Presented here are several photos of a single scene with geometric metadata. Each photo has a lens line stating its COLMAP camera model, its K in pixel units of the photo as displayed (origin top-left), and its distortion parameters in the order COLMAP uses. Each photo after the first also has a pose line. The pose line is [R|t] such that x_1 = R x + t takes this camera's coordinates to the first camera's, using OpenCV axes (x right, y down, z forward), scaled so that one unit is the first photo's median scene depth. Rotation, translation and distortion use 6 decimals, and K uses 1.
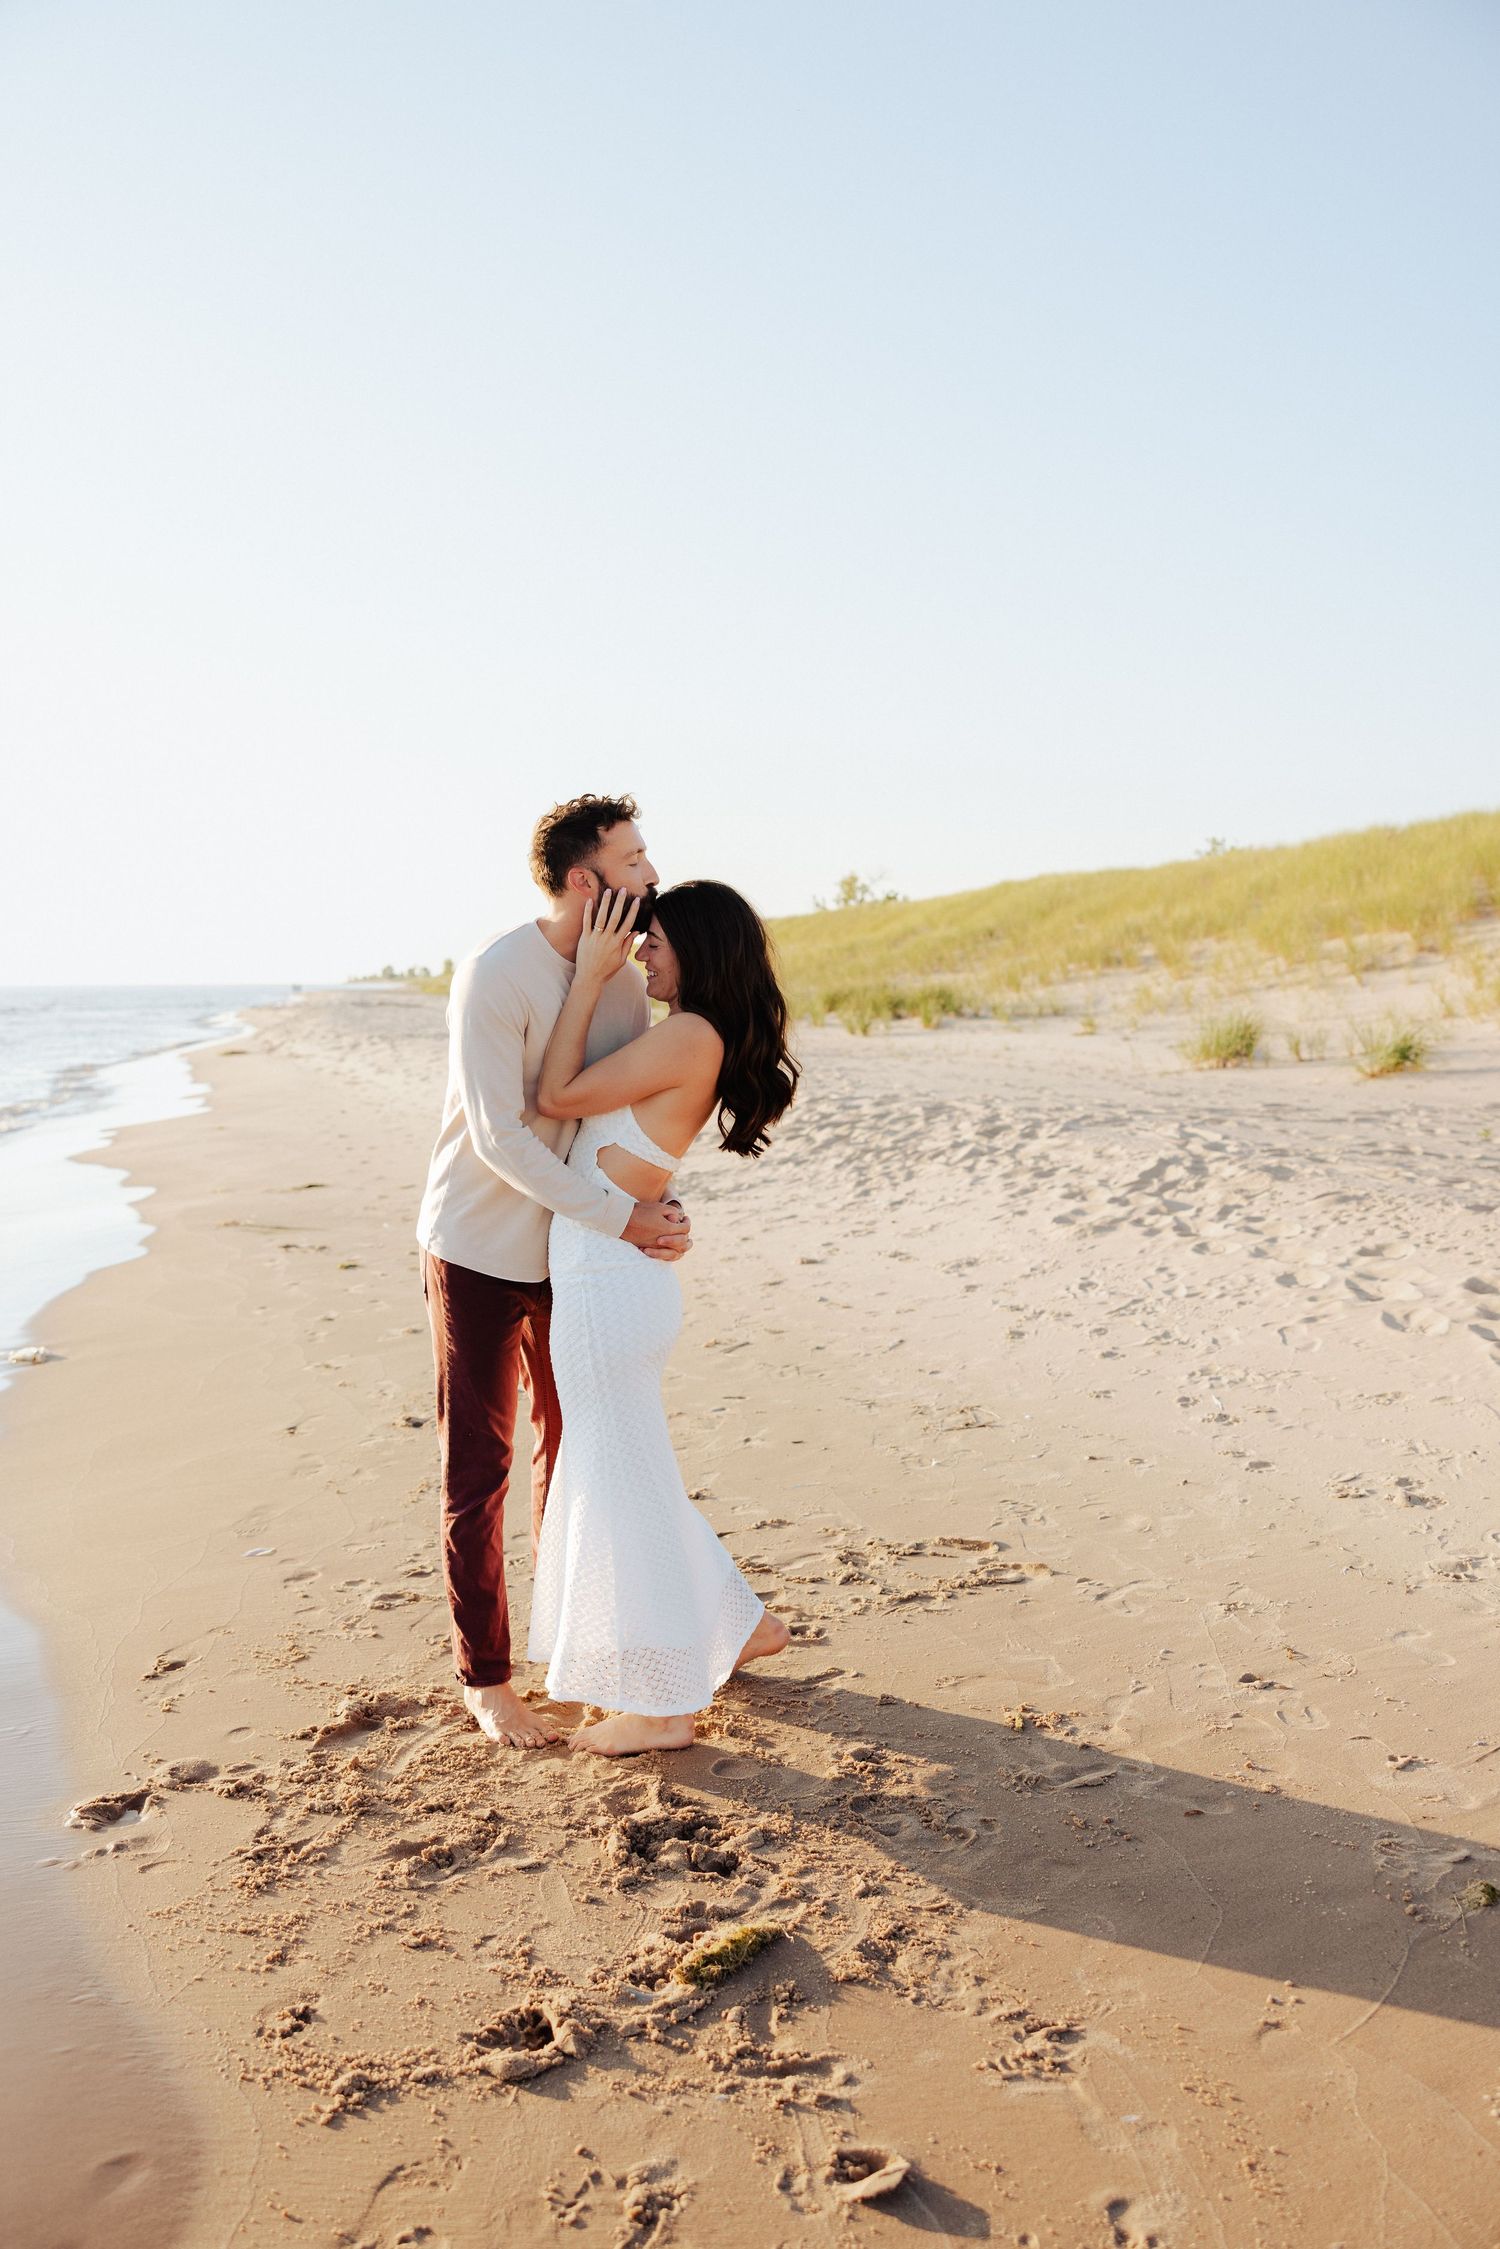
lens RADIAL K [[1977.9, 0, 756.2], [0, 1977.9, 1072.1], [0, 0, 1]] dist [-0.000837, 0.006299]
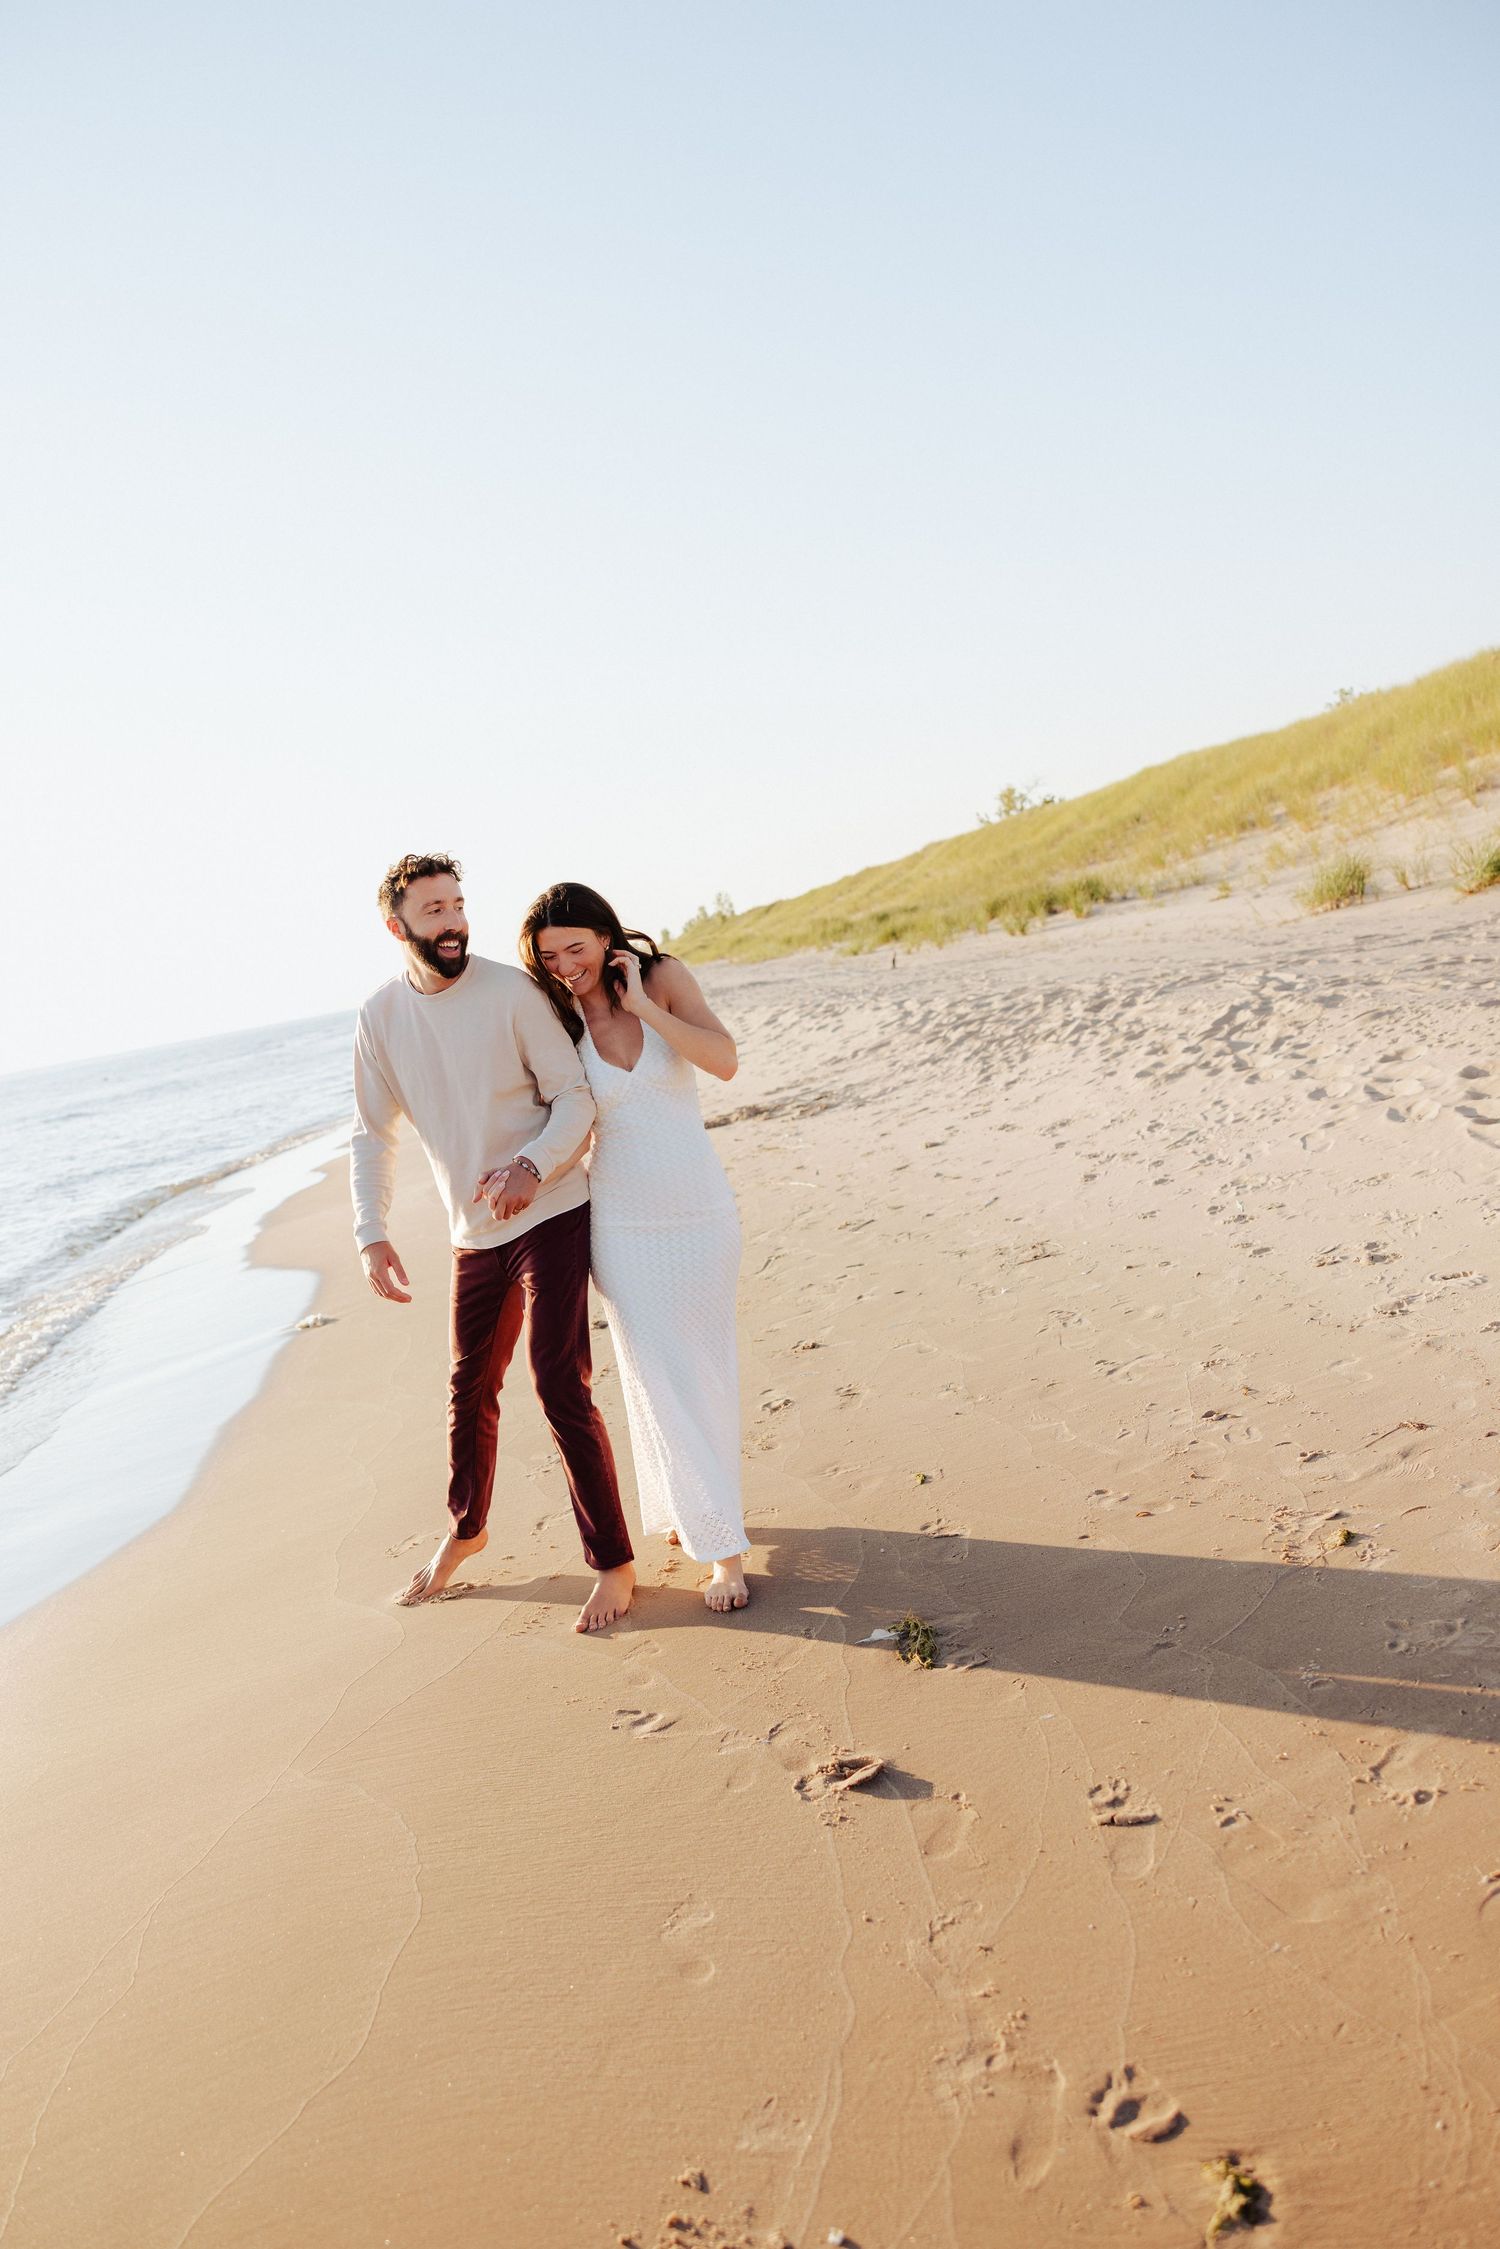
lens RADIAL K [[1789.2, 0, 750.0], [0, 1789.2, 1124.5], [0, 0, 1]] dist [0.003978, 0.000014]
pose [[0.978386, -0.163849, -0.126149, 0.045910], [0.172245, 0.983302, 0.058729, 0.002237], [0.114420, -0.079188, 0.990271, -0.051224]]
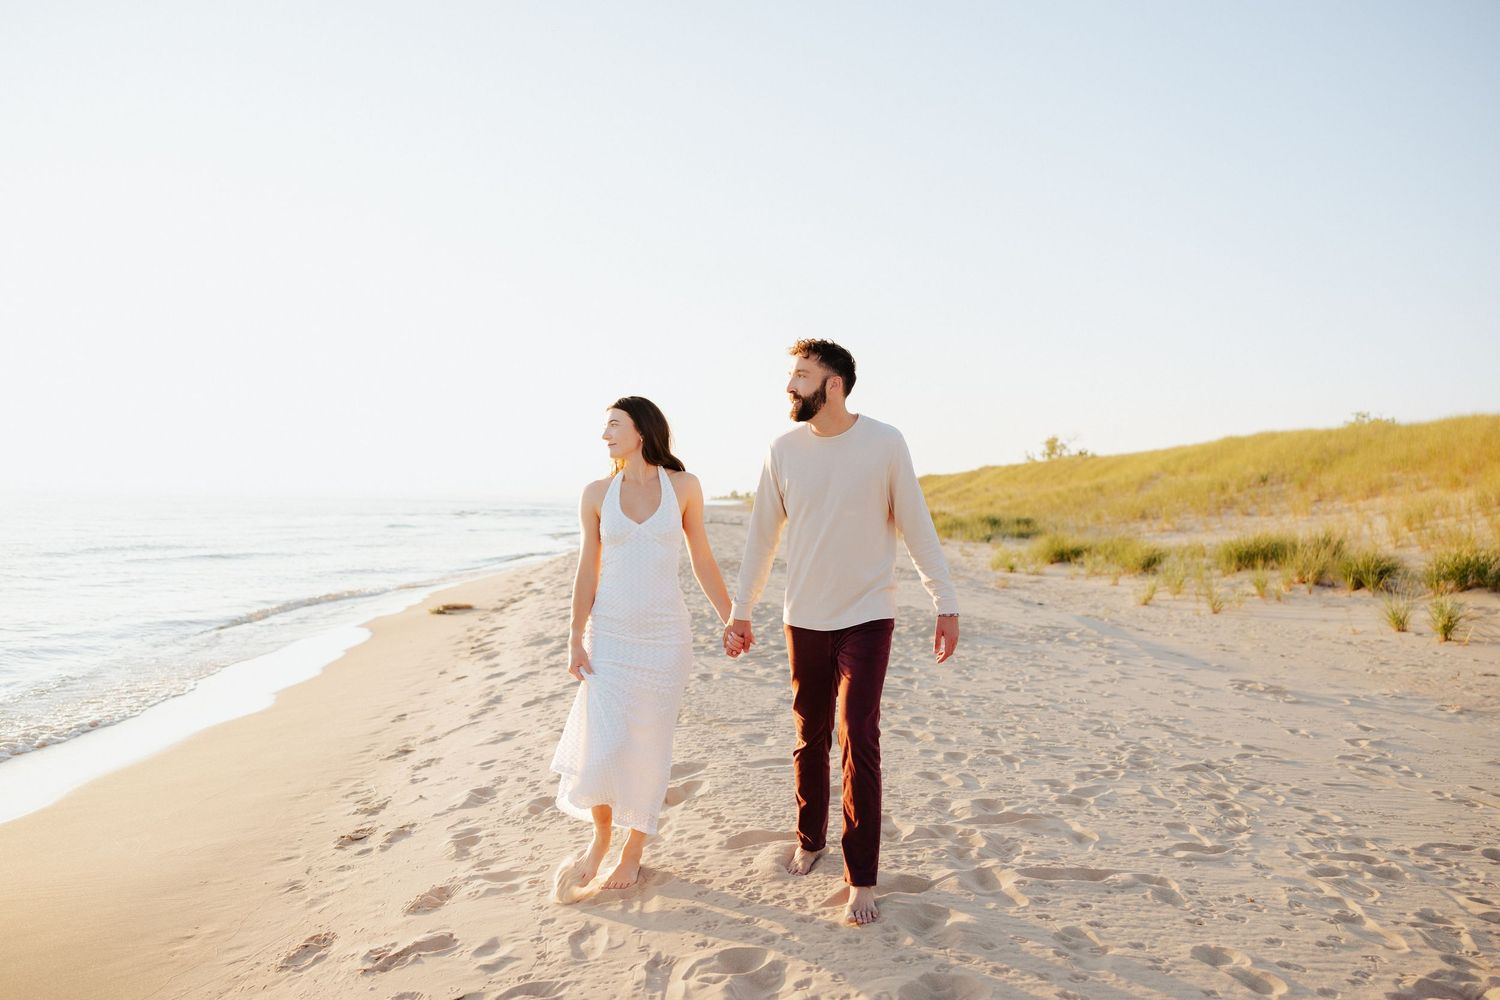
lens RADIAL K [[1193.3, 0, 750.0], [0, 1193.3, 500.0], [0, 0, 1]] dist [0.003978, 0.000014]
pose [[0.985083, 0.030558, -0.169343, -0.299331], [-0.038794, 0.998209, -0.045538, -0.116394], [0.167648, 0.051428, 0.984505, 1.968998]]
